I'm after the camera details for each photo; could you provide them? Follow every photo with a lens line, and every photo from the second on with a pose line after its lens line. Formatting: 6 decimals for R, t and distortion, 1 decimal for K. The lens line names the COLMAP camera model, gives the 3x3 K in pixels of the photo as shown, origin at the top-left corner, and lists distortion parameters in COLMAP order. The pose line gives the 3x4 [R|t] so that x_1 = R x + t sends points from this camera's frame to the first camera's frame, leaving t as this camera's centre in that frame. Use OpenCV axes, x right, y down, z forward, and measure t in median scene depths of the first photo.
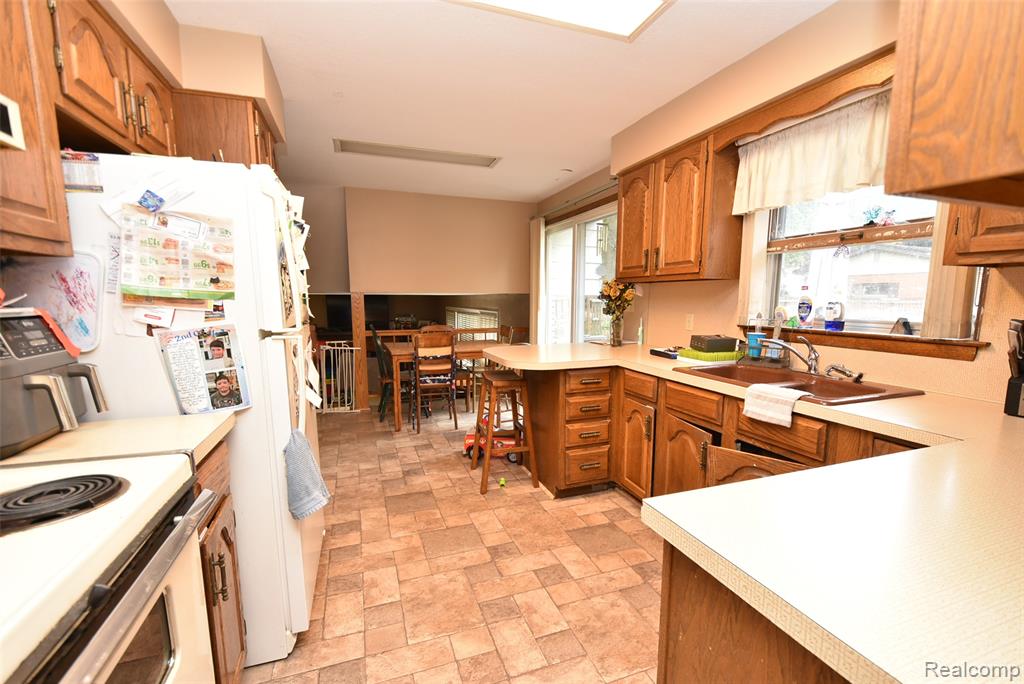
lens RADIAL K [[447.5, 0, 522.3], [0, 447.5, 362.1], [0, 0, 1]] dist [0.011295, -0.008497]
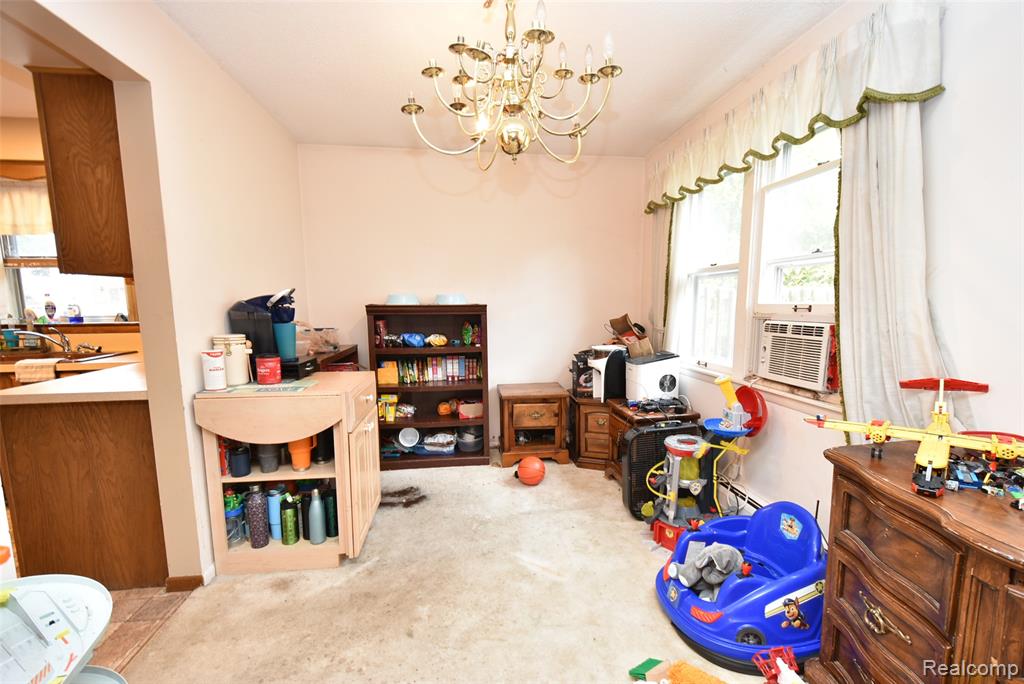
lens RADIAL K [[447.5, 0, 522.3], [0, 447.5, 362.1], [0, 0, 1]] dist [0.011295, -0.008497]
pose [[0.214669, -0.139105, 0.966730, -0.456566], [0.146348, 0.983212, 0.108979, 0.111596], [-0.965660, 0.118084, 0.231422, -0.770419]]
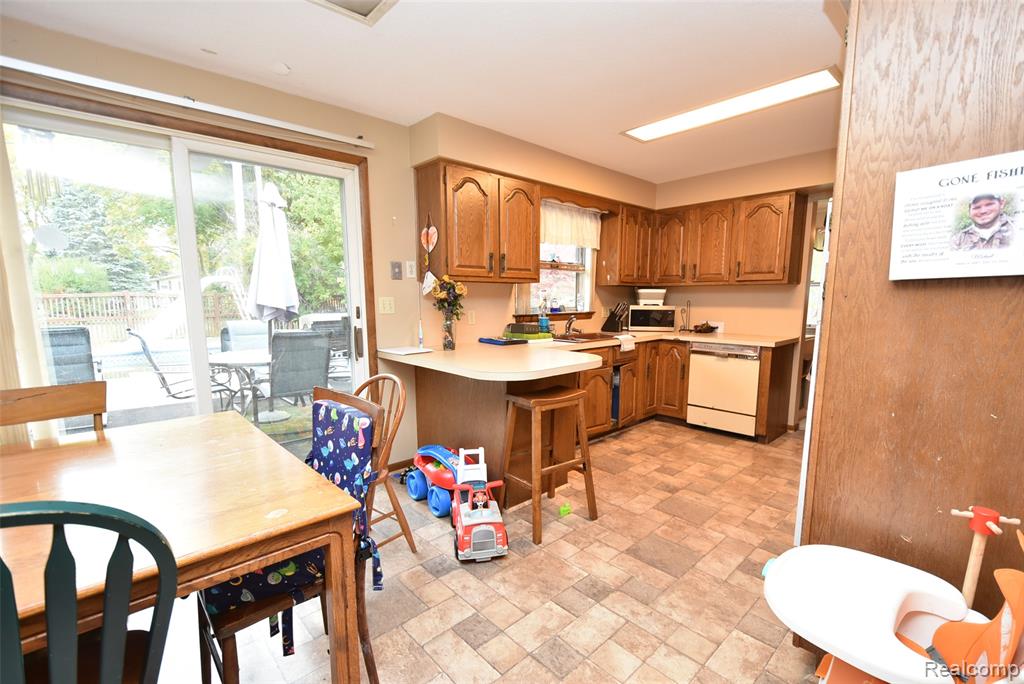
lens RADIAL K [[447.5, 0, 522.3], [0, 447.5, 362.1], [0, 0, 1]] dist [0.011295, -0.008497]
pose [[-0.388467, -0.138018, 0.911068, -1.071166], [0.129816, 0.970661, 0.202397, -0.274751], [-0.912273, 0.196895, -0.359153, 1.865097]]
